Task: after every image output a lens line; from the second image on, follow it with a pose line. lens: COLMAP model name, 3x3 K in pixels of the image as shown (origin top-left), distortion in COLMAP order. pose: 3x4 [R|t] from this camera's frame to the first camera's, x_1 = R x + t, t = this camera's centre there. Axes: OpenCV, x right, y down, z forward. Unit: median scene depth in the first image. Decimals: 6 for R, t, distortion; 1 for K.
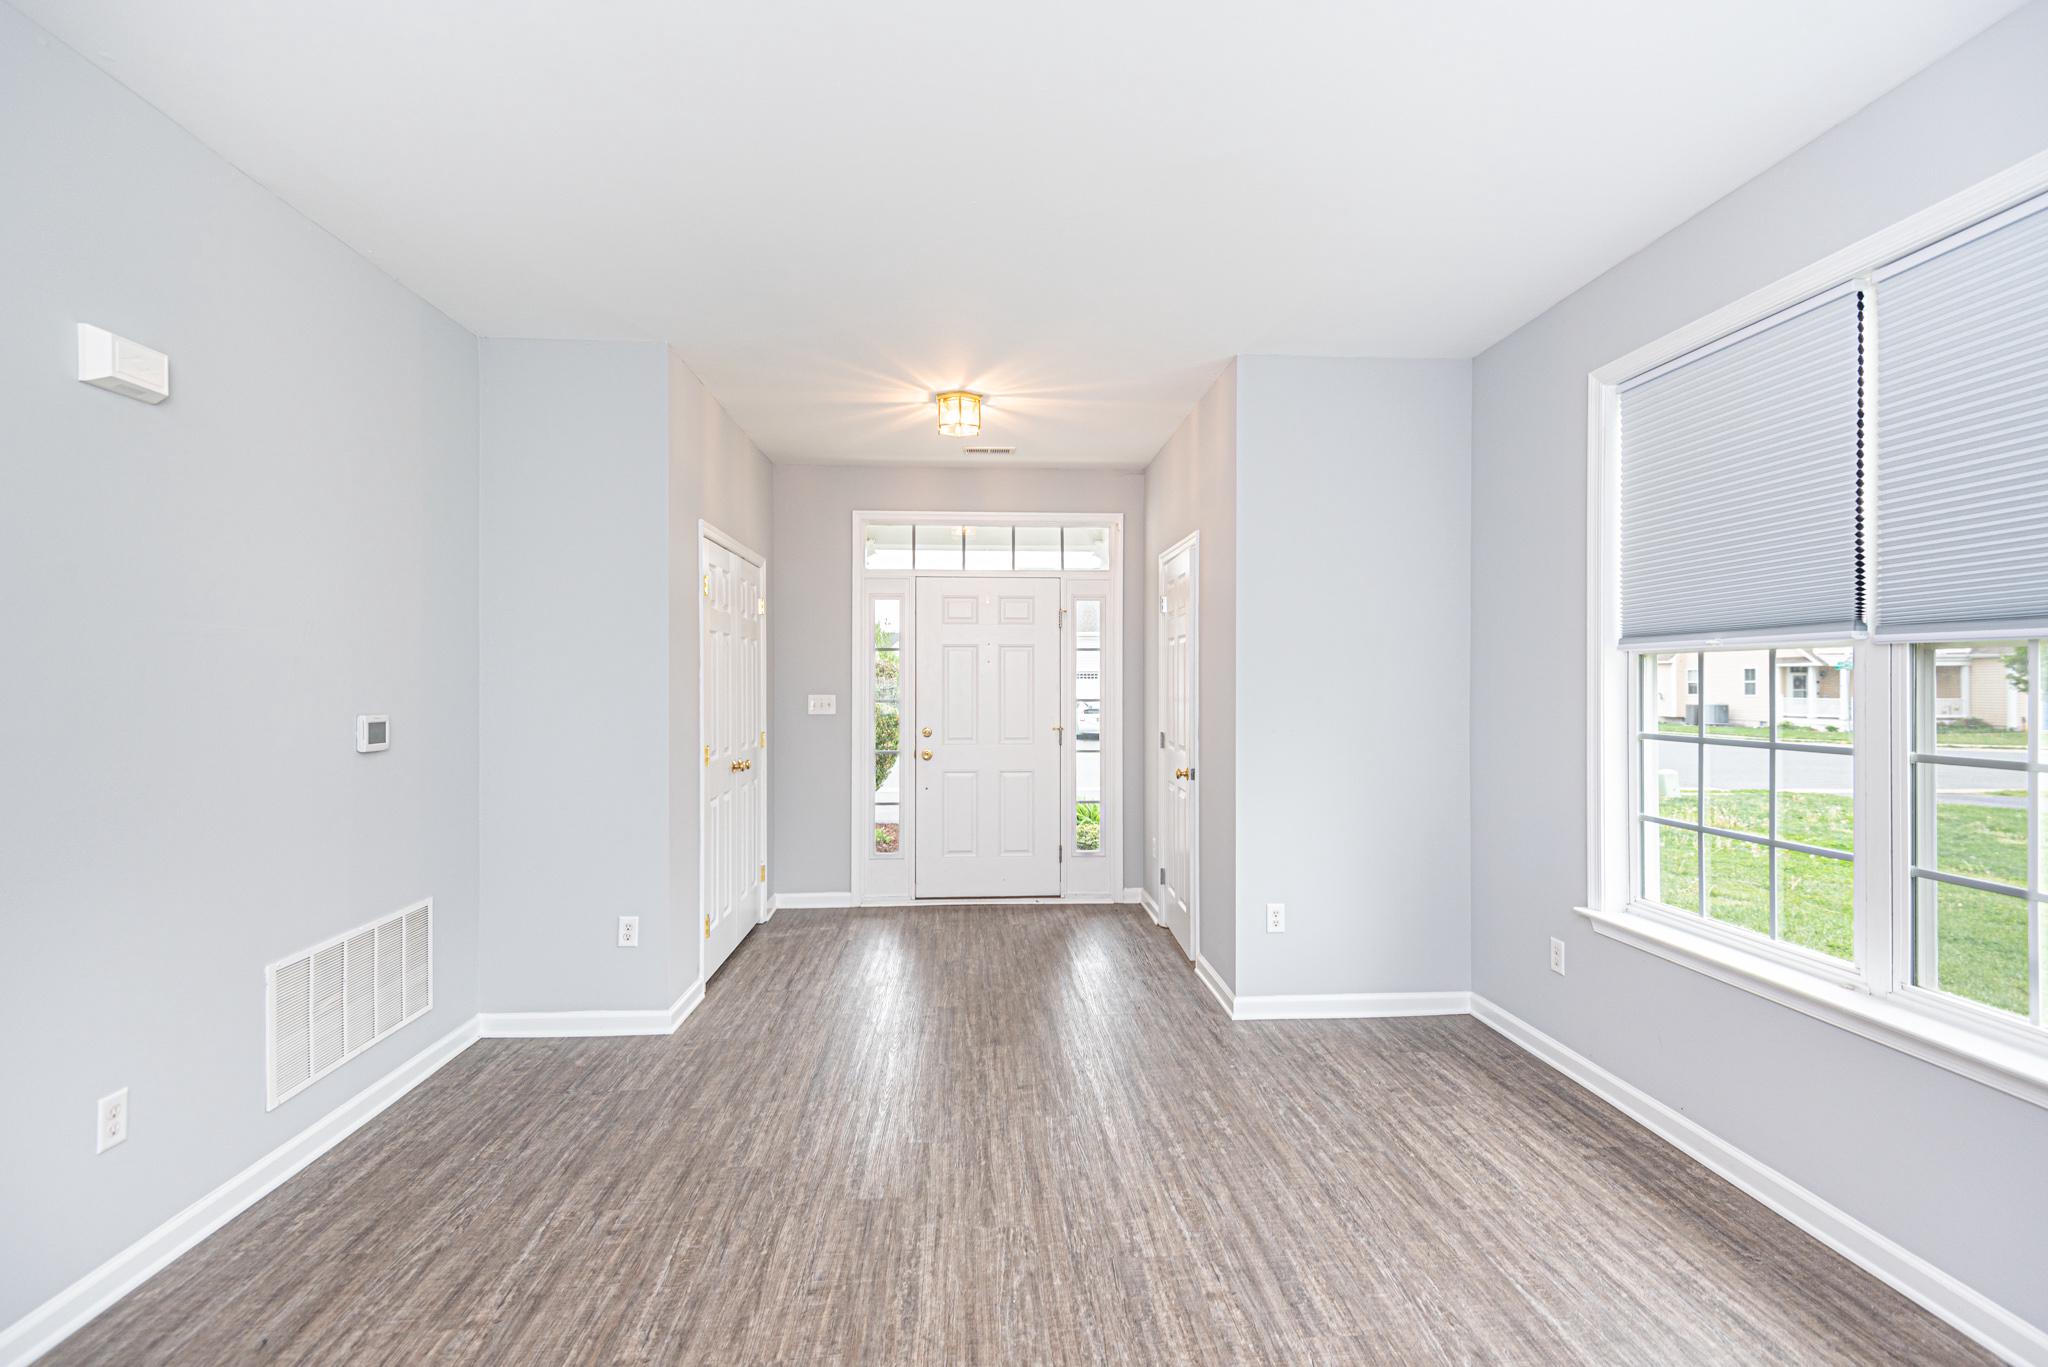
lens RADIAL K [[956.8, 0, 955.1], [0, 956.8, 668.2], [0, 0, 1]] dist [0.025073, -0.012062]
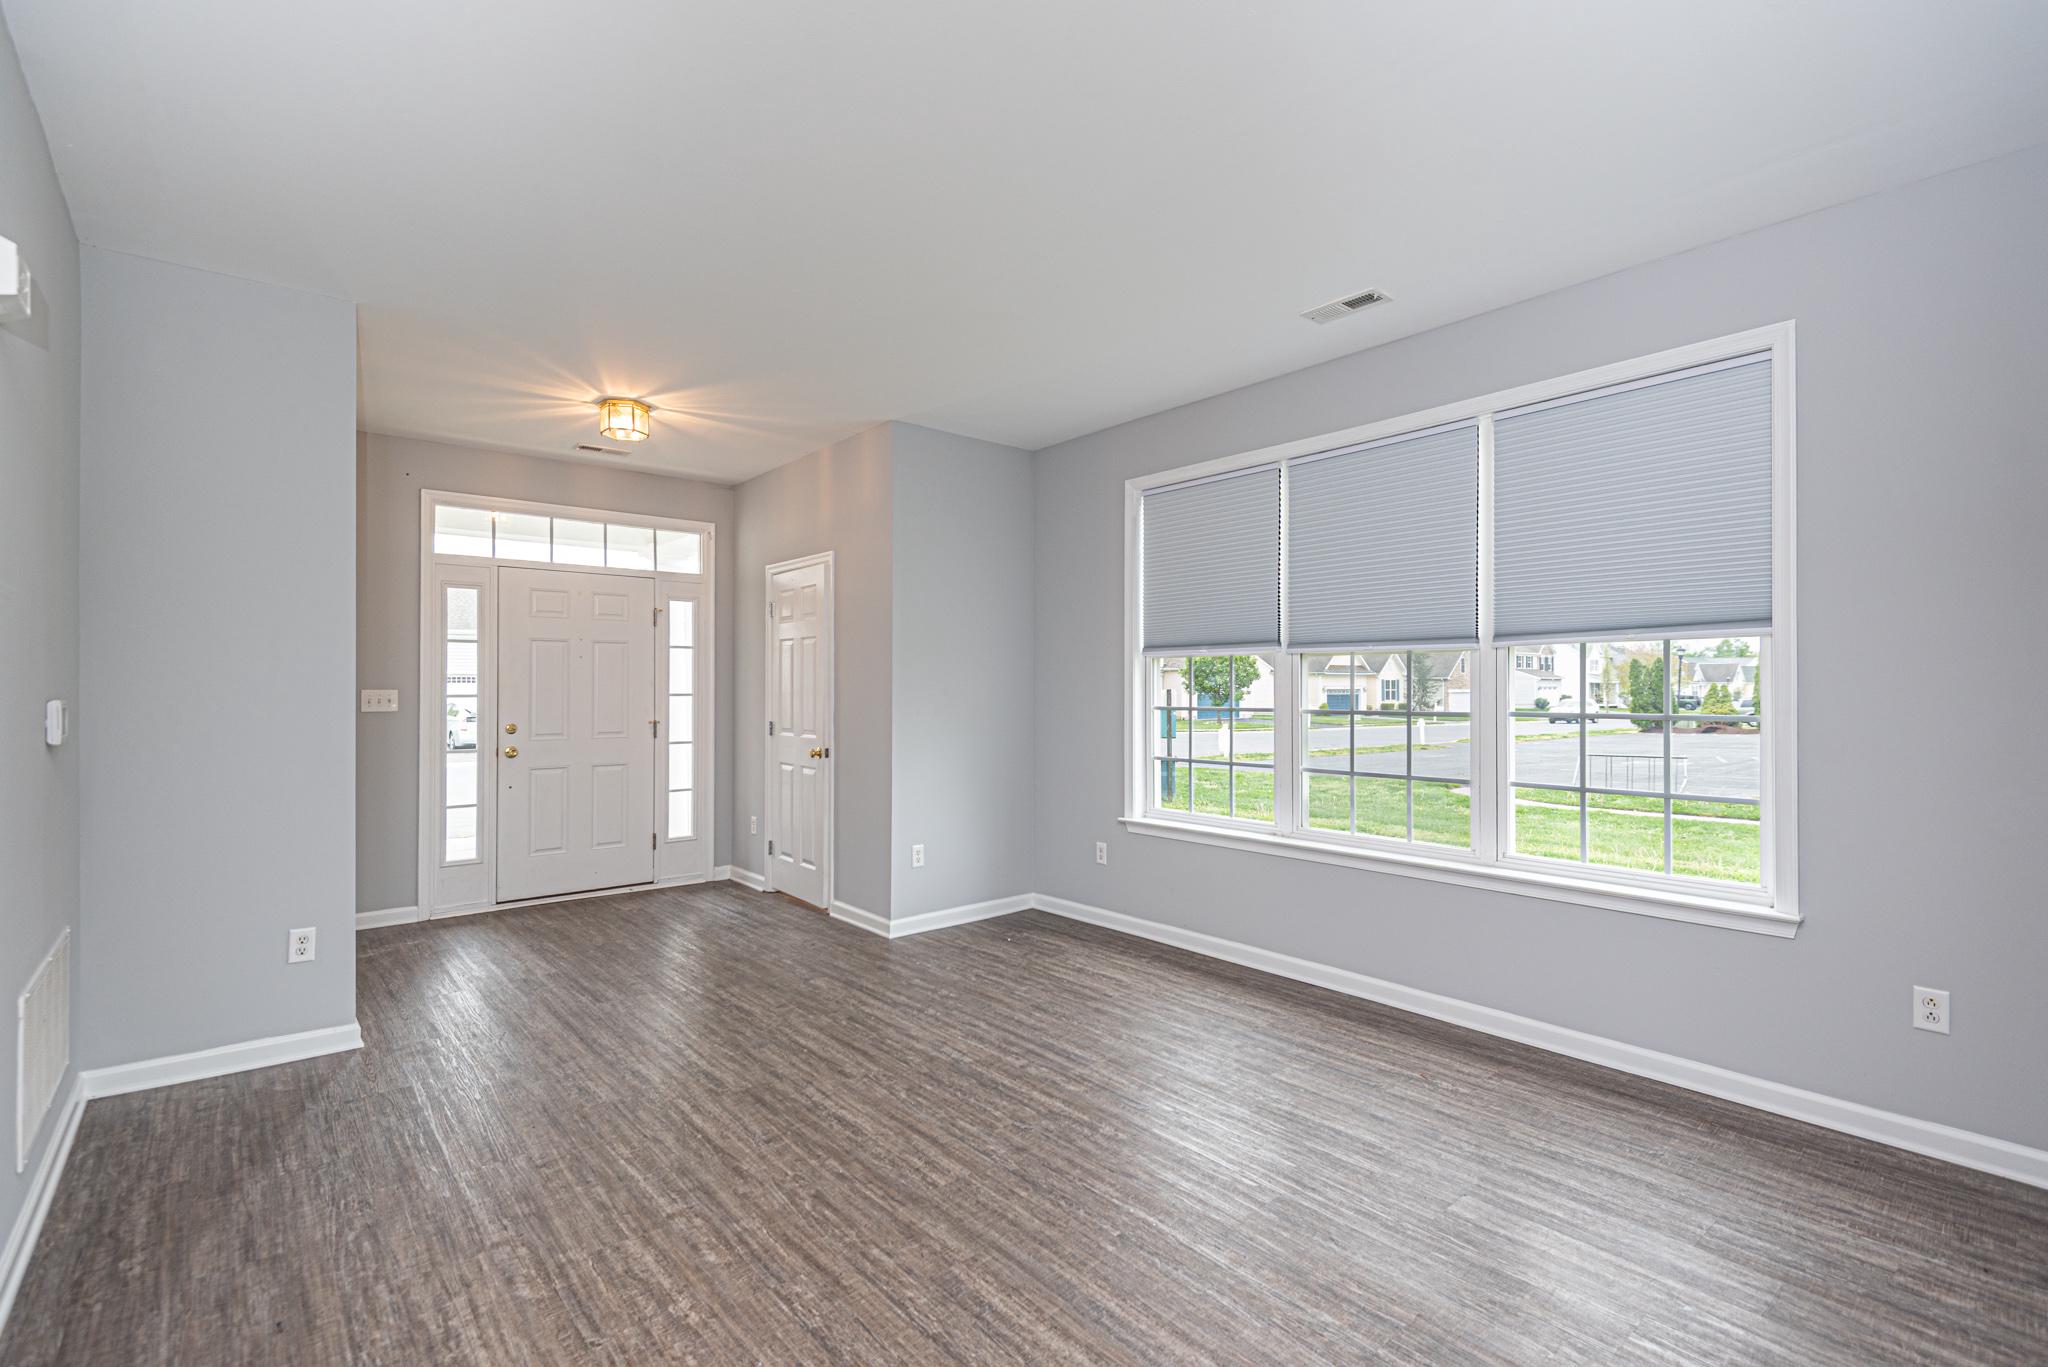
lens RADIAL K [[956.8, 0, 982.1], [0, 956.8, 662.7], [0, 0, 1]] dist [0.025073, -0.012062]
pose [[0.808996, 0.019590, 0.587488, -0.442767], [-0.012648, 0.999793, -0.015920, 0.020786], [-0.587678, 0.005449, 0.809076, -0.128383]]
